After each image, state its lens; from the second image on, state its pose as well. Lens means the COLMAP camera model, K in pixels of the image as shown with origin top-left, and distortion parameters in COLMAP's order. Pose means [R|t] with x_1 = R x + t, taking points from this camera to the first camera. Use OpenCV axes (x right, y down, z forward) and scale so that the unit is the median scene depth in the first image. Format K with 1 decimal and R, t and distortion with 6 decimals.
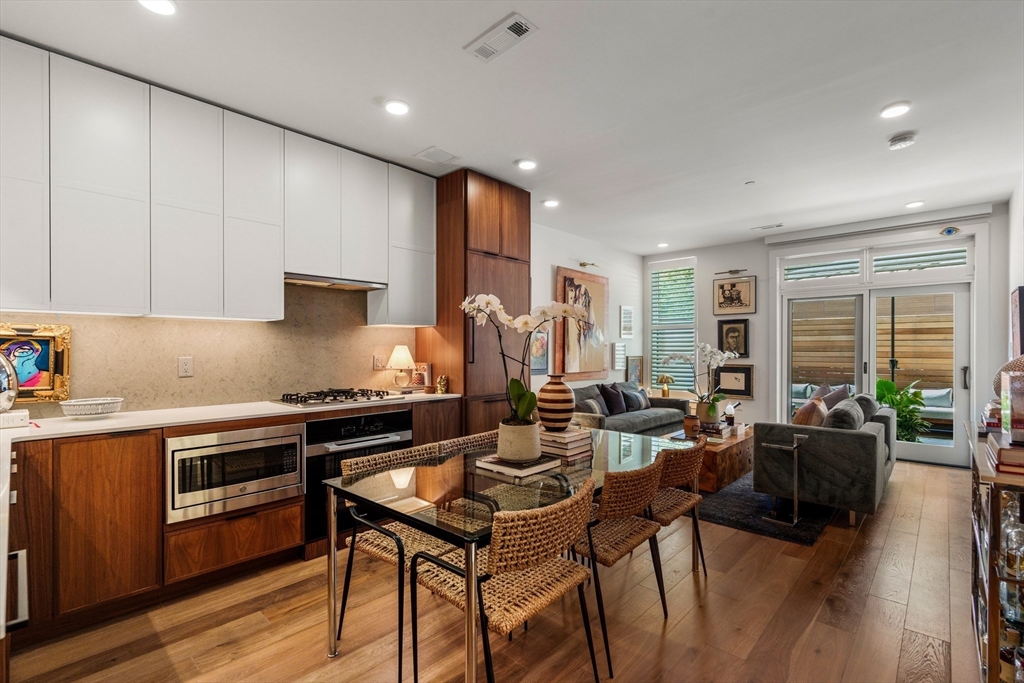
lens RADIAL K [[467.4, 0, 512.0], [0, 467.4, 341.5], [0, 0, 1]] dist [0.001170, 0.000624]
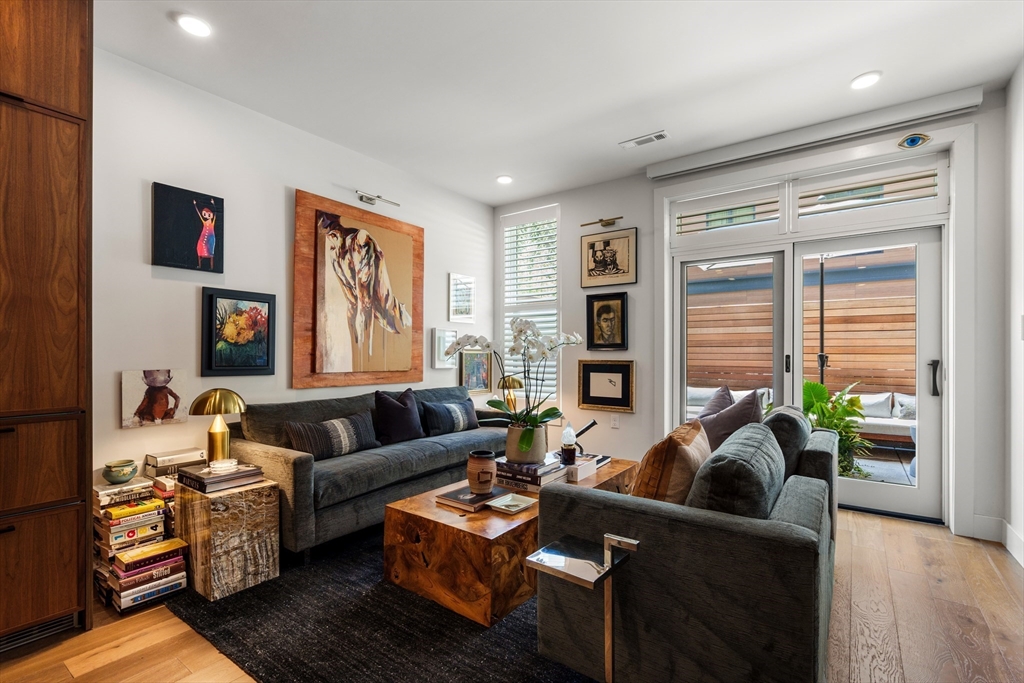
lens RADIAL K [[467.4, 0, 512.0], [0, 467.4, 341.5], [0, 0, 1]] dist [0.001170, 0.000624]
pose [[0.993493, 0.004392, 0.113812, 0.270600], [-0.003414, 0.999956, -0.008786, 0.029428], [-0.113845, 0.008340, 0.993463, 0.358384]]
